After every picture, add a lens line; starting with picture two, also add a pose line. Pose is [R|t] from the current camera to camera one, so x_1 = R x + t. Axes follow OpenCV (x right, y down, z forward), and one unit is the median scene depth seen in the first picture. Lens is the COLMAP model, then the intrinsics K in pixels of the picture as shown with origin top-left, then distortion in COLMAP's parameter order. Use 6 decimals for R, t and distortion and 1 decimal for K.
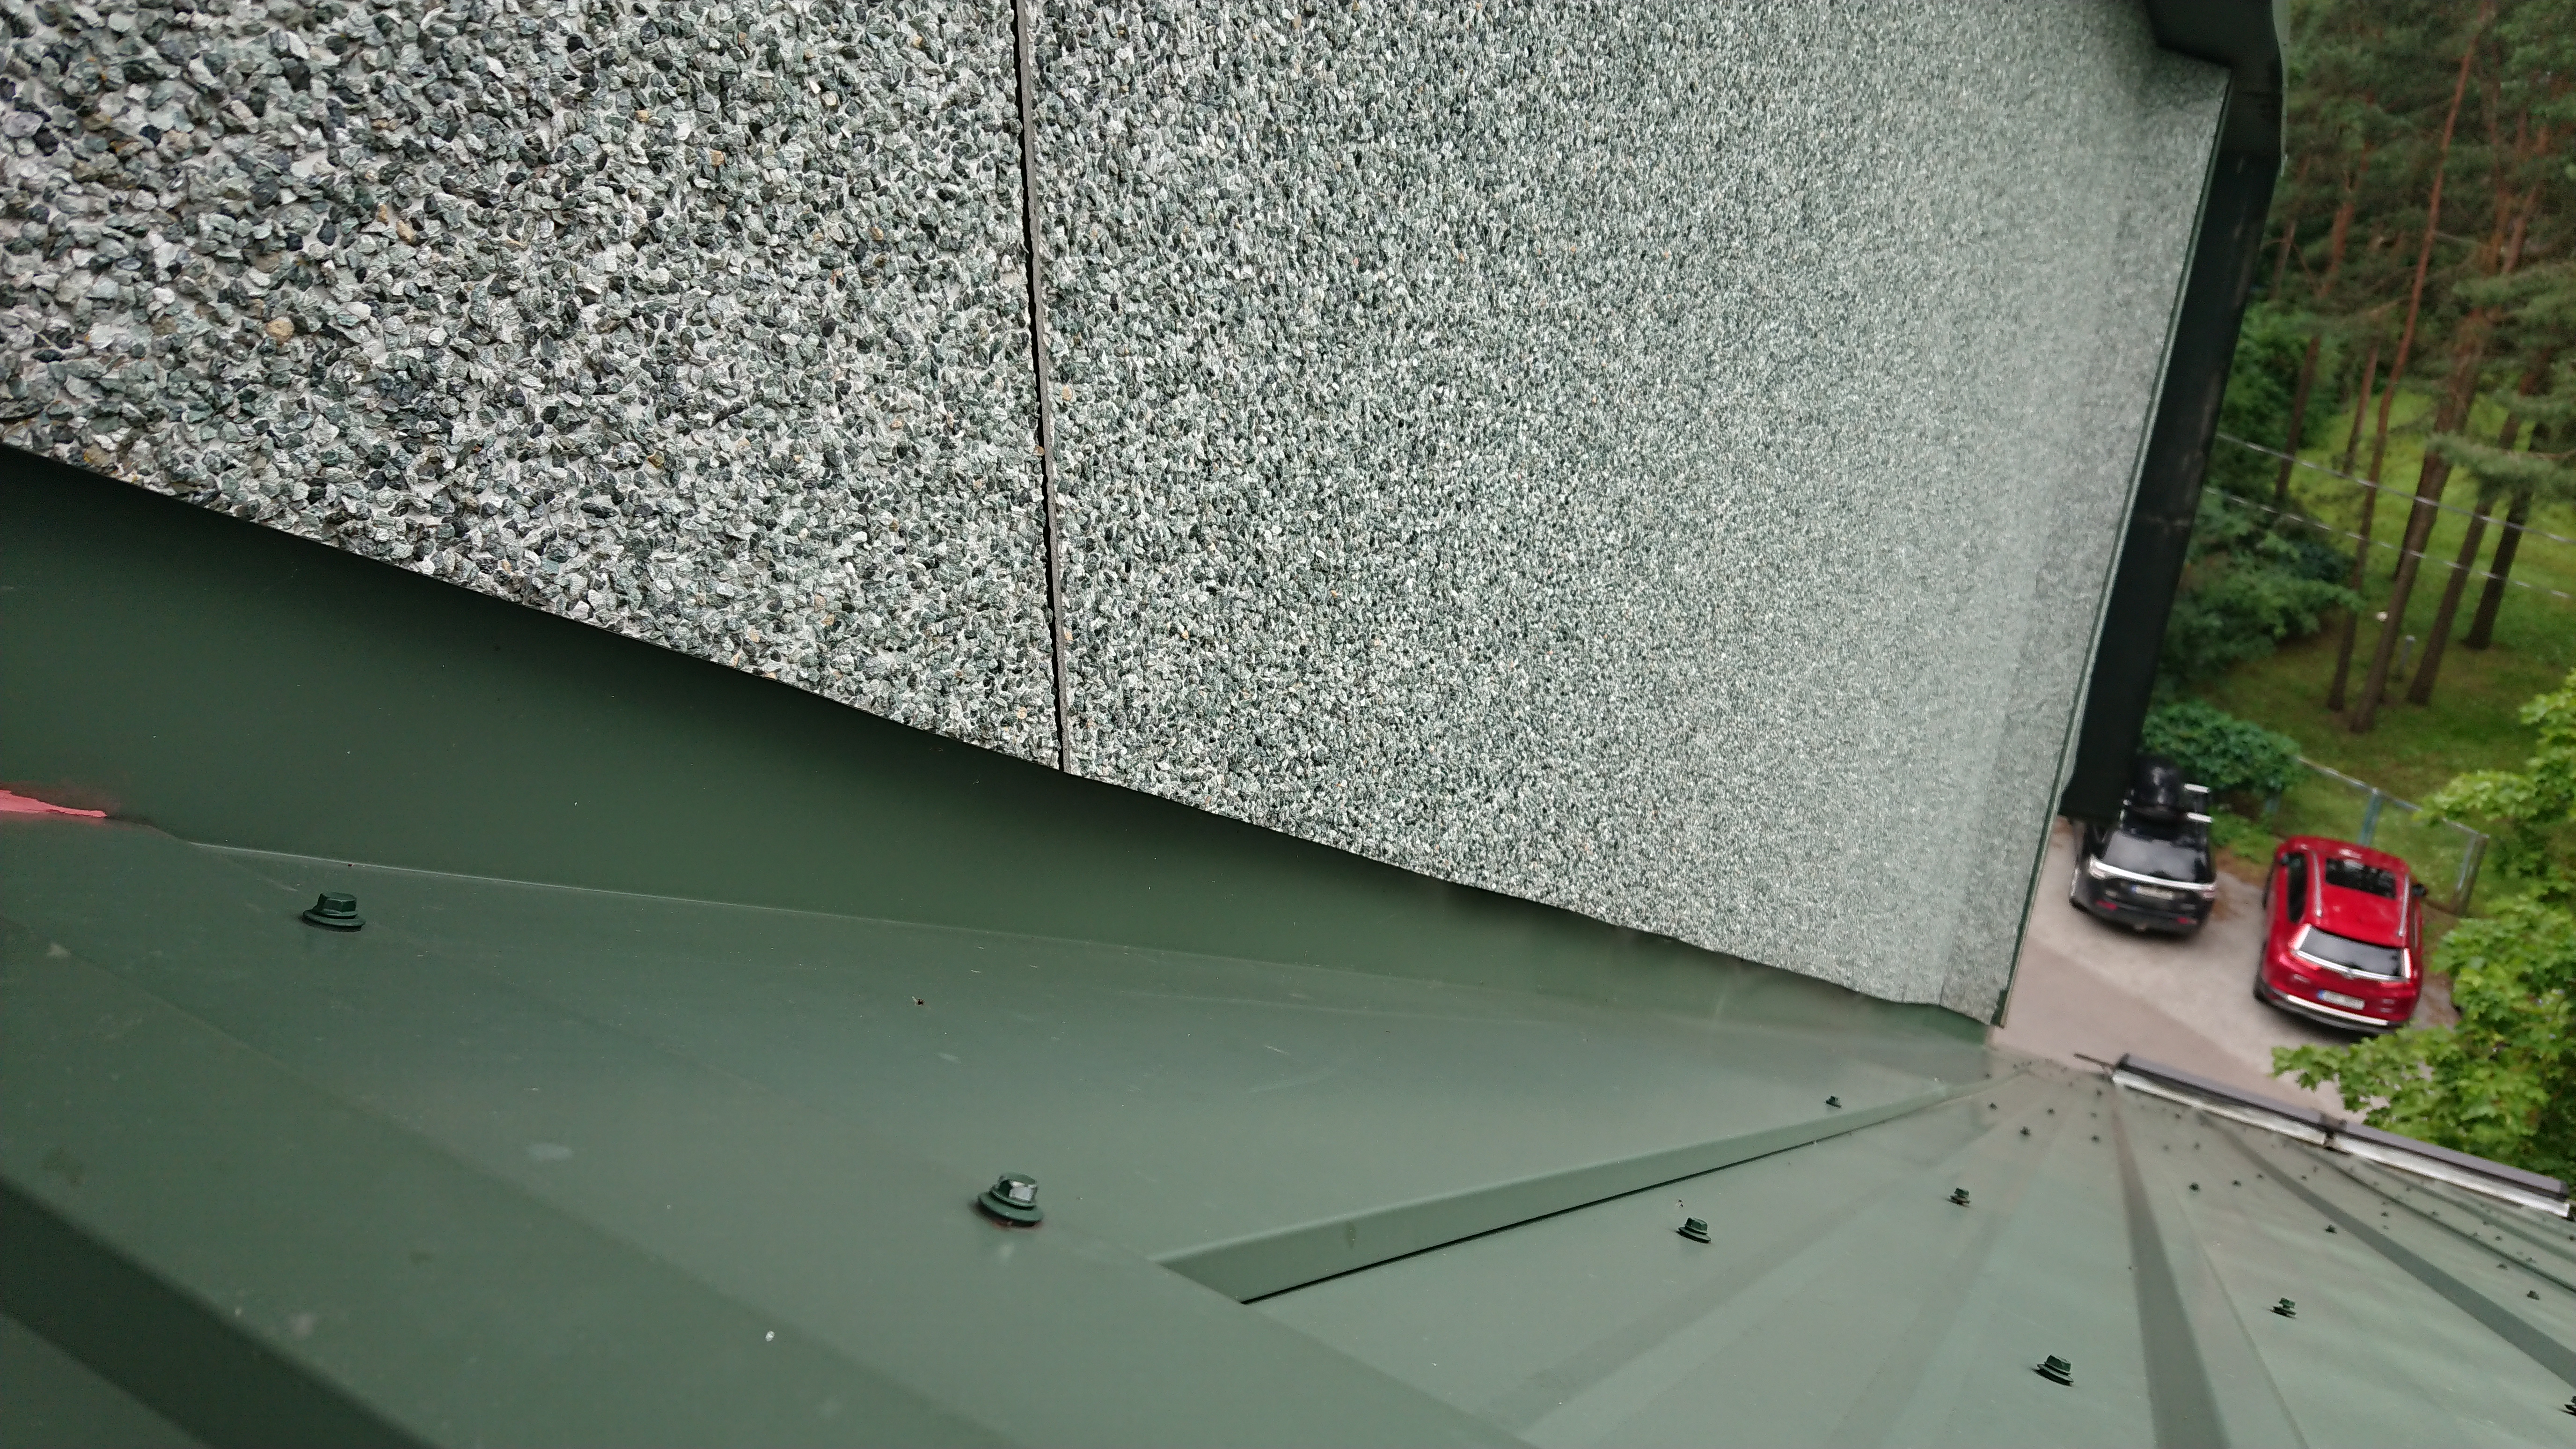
lens RADIAL K [[1748.7, 0, 1288.0], [0, 1748.7, 724.5], [0, 0, 1]] dist [0.218597, -0.310387]
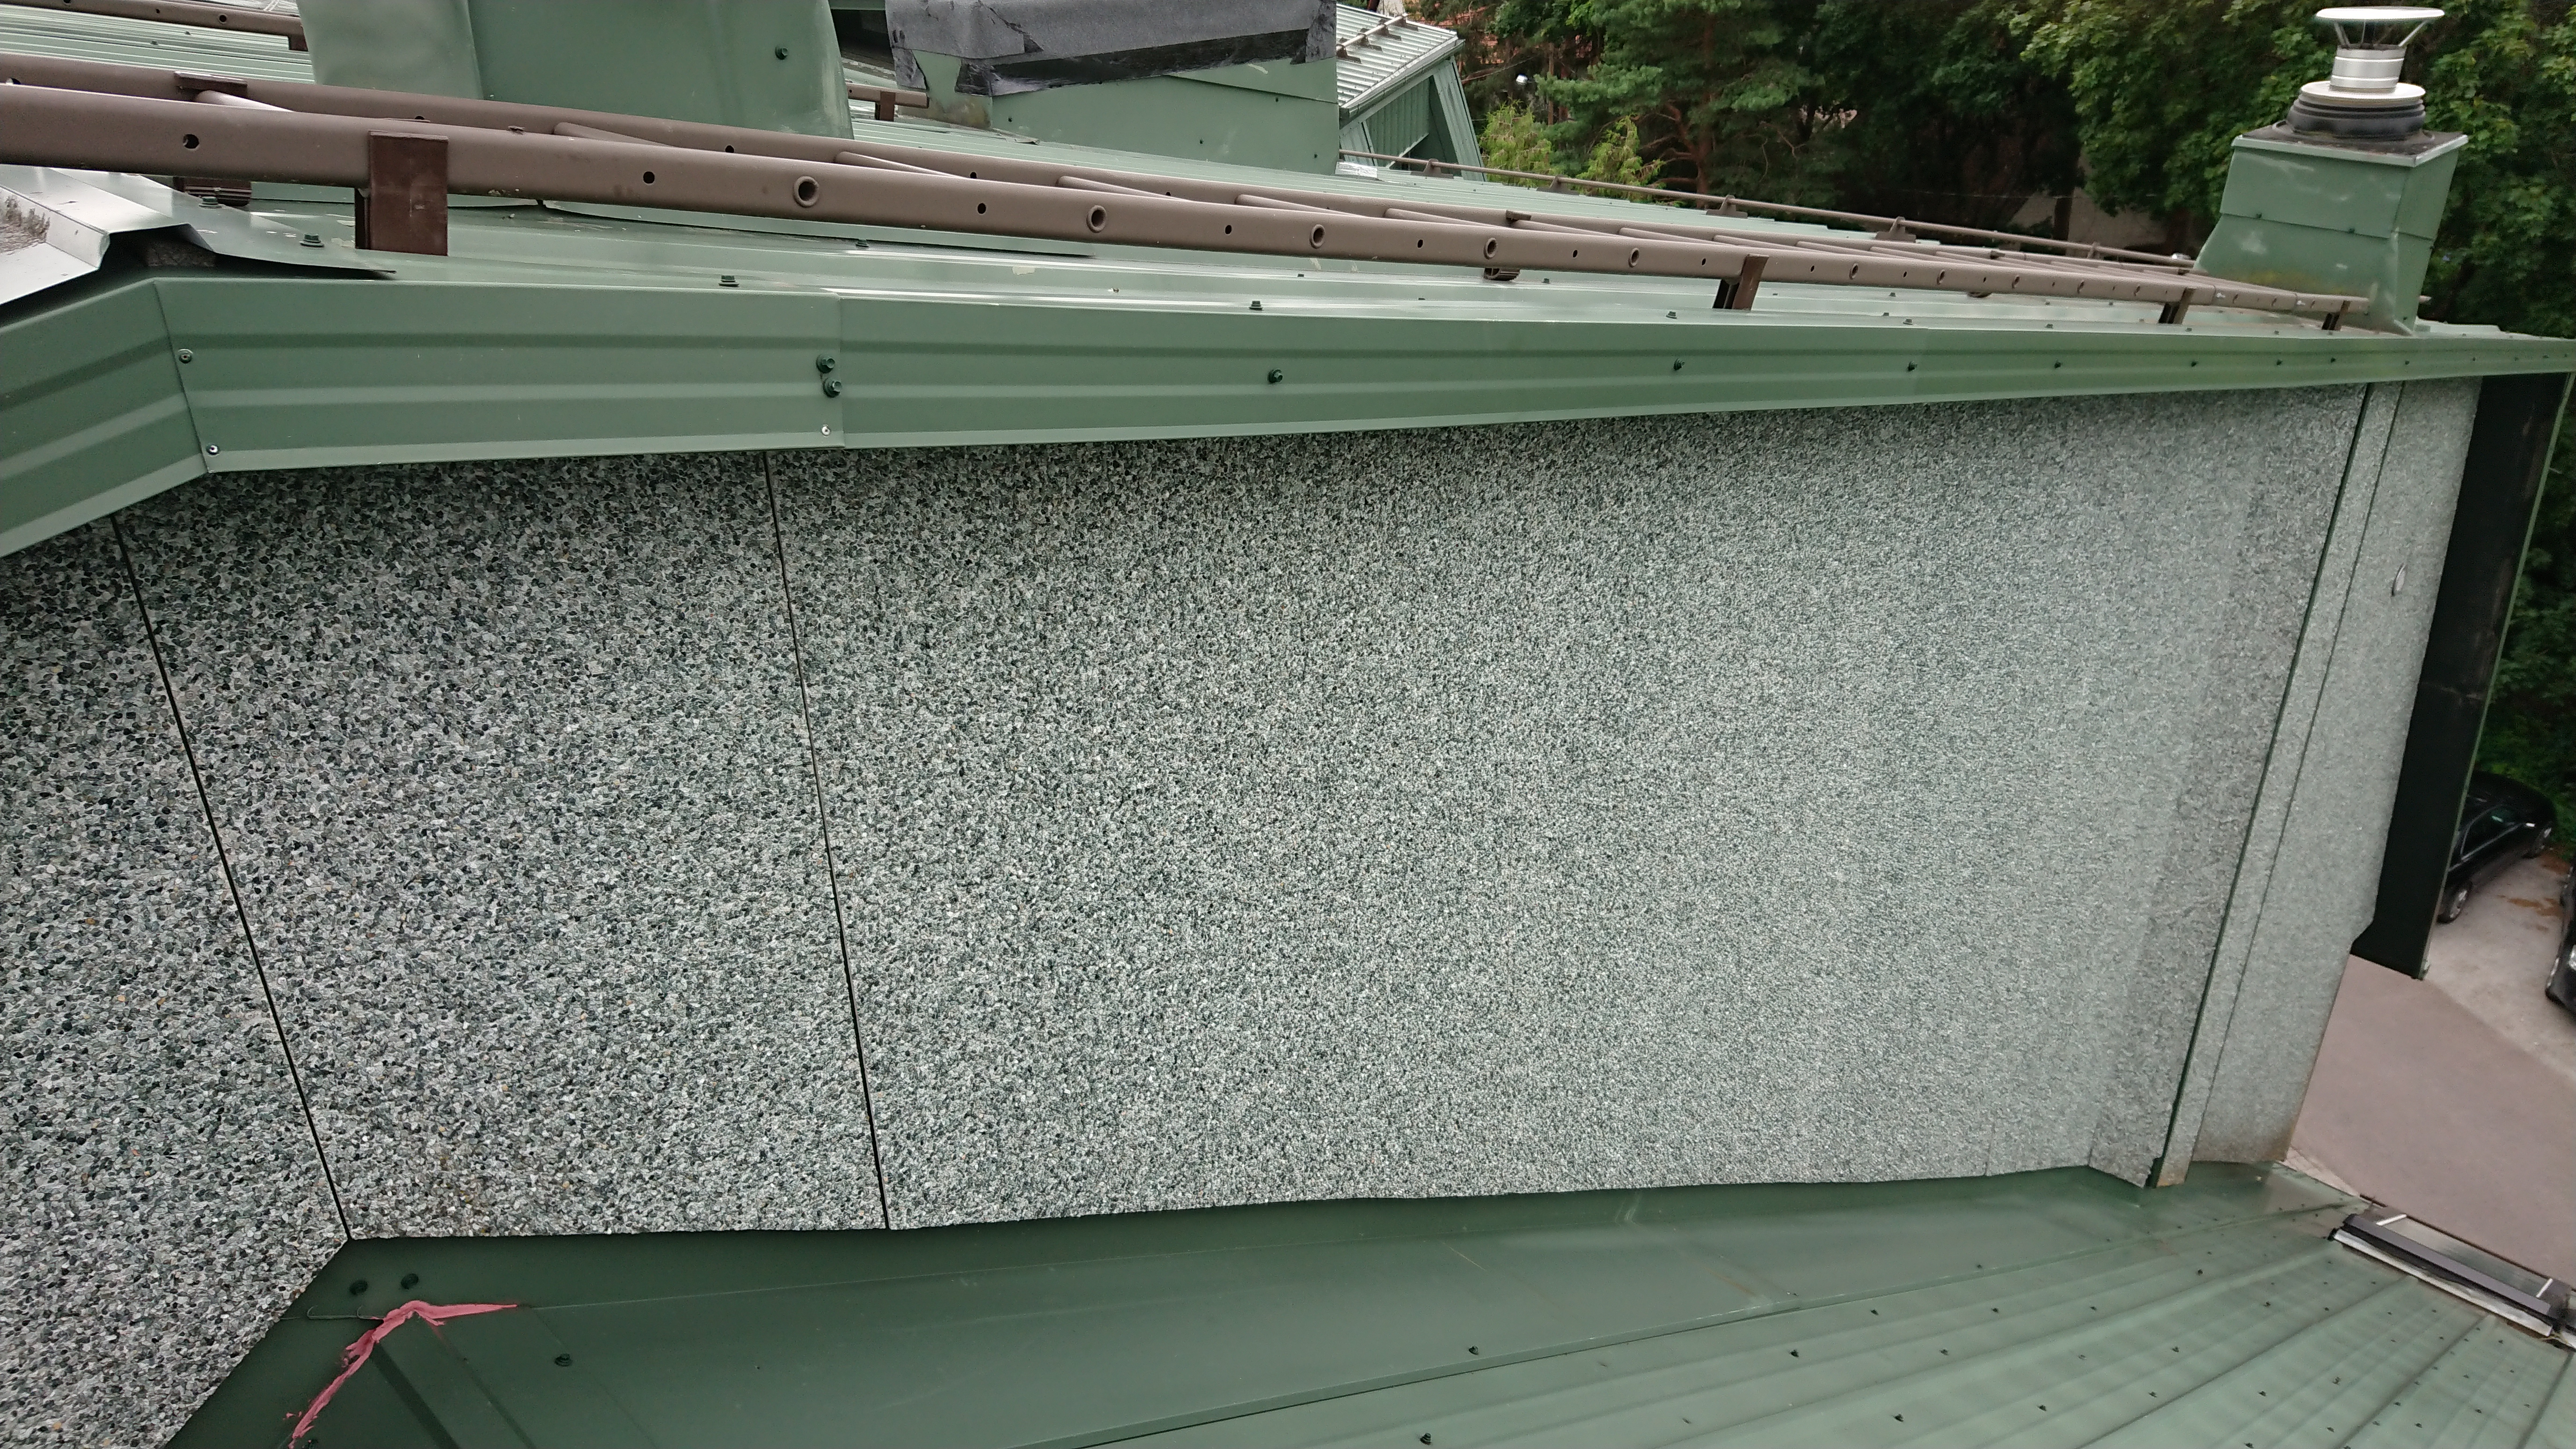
lens RADIAL K [[1748.7, 0, 1288.0], [0, 1748.7, 724.5], [0, 0, 1]] dist [0.218597, -0.310387]
pose [[0.965395, 0.073148, -0.250324, 0.747120], [-0.065687, 0.997115, 0.038043, -0.613759], [0.252384, -0.020283, 0.967414, -0.940530]]
